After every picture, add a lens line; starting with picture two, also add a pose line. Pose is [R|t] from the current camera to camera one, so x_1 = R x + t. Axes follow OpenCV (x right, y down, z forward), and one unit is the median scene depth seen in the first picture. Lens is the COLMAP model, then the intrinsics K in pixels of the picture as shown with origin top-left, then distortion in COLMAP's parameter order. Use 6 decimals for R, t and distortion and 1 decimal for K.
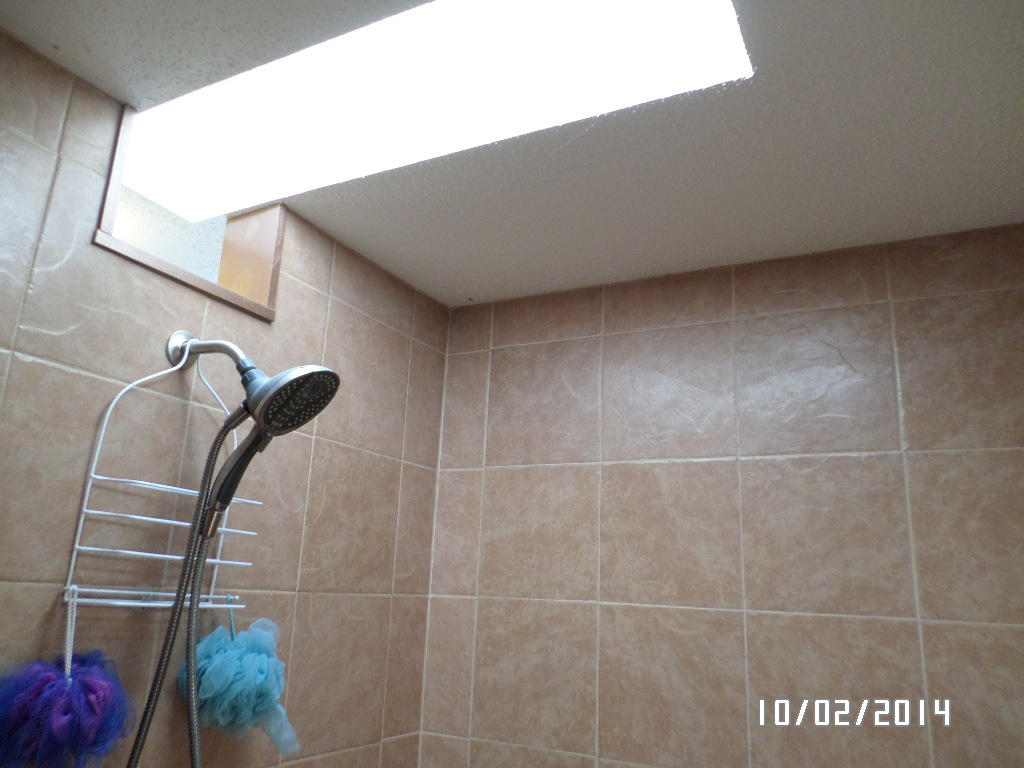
lens RADIAL K [[784.4, 0, 512.4], [0, 784.4, 379.9], [0, 0, 1]] dist [-0.012853, -0.003693]
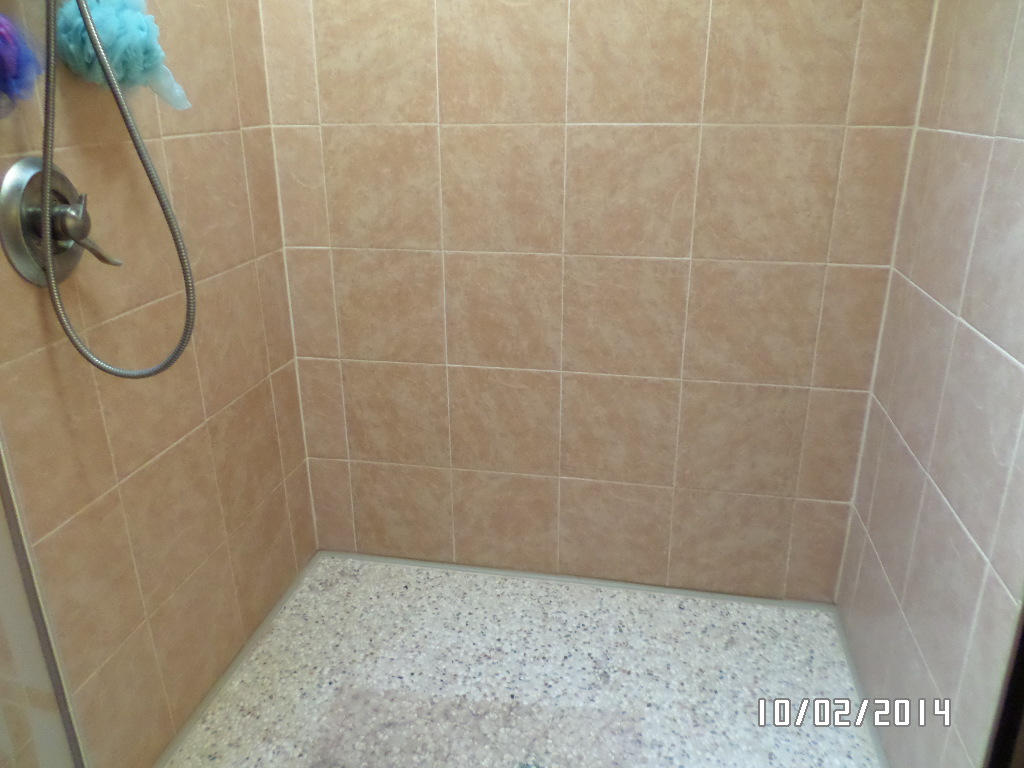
lens RADIAL K [[784.4, 0, 508.3], [0, 784.4, 384.8], [0, 0, 1]] dist [-0.012853, -0.003693]
pose [[0.961765, -0.134443, 0.238609, -0.121634], [-0.034226, 0.805394, 0.591751, 0.092141], [-0.271731, -0.577292, 0.769998, -0.162488]]
